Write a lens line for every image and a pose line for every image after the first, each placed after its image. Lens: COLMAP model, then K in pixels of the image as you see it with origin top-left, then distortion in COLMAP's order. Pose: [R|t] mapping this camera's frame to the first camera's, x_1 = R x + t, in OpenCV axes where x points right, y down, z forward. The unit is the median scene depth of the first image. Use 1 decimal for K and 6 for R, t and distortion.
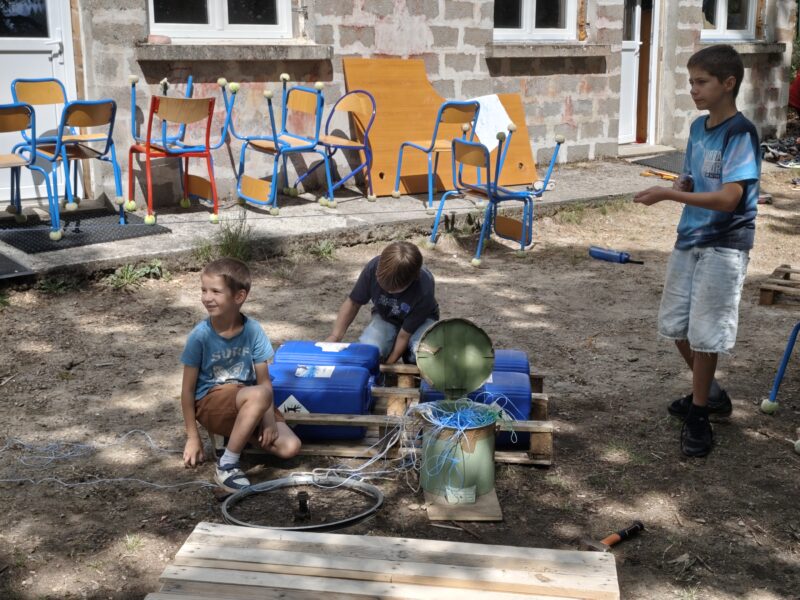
lens RADIAL K [[1068.6, 0, 399.5], [0, 1068.6, 302.3], [0, 0, 1]] dist [0.050251, 0.000000]
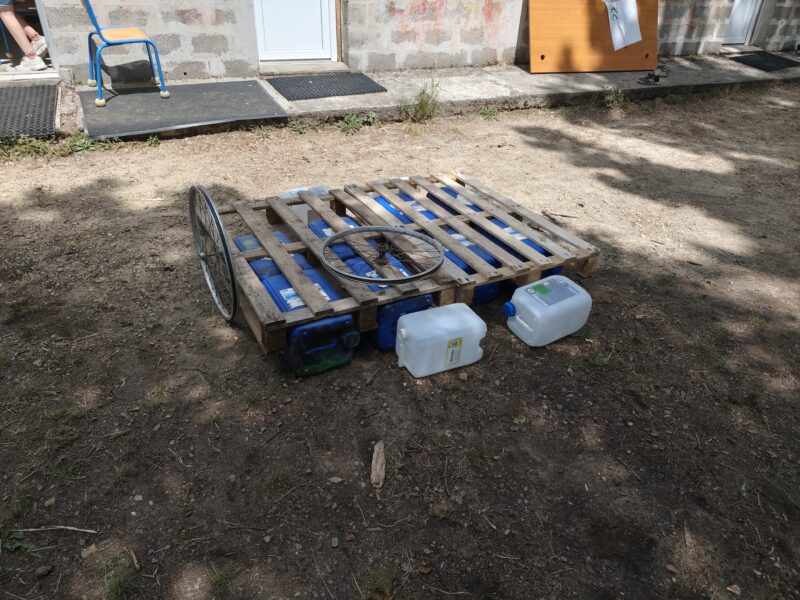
lens RADIAL K [[540.5, 0, 399.0], [0, 540.5, 302.3], [0, 0, 1]] dist [0.010973, -0.012223]
pose [[0.966367, 0.155107, -0.205125, -0.002352], [-0.084383, 0.944724, 0.316822, -0.031594], [0.242928, -0.288857, 0.926039, 0.261025]]
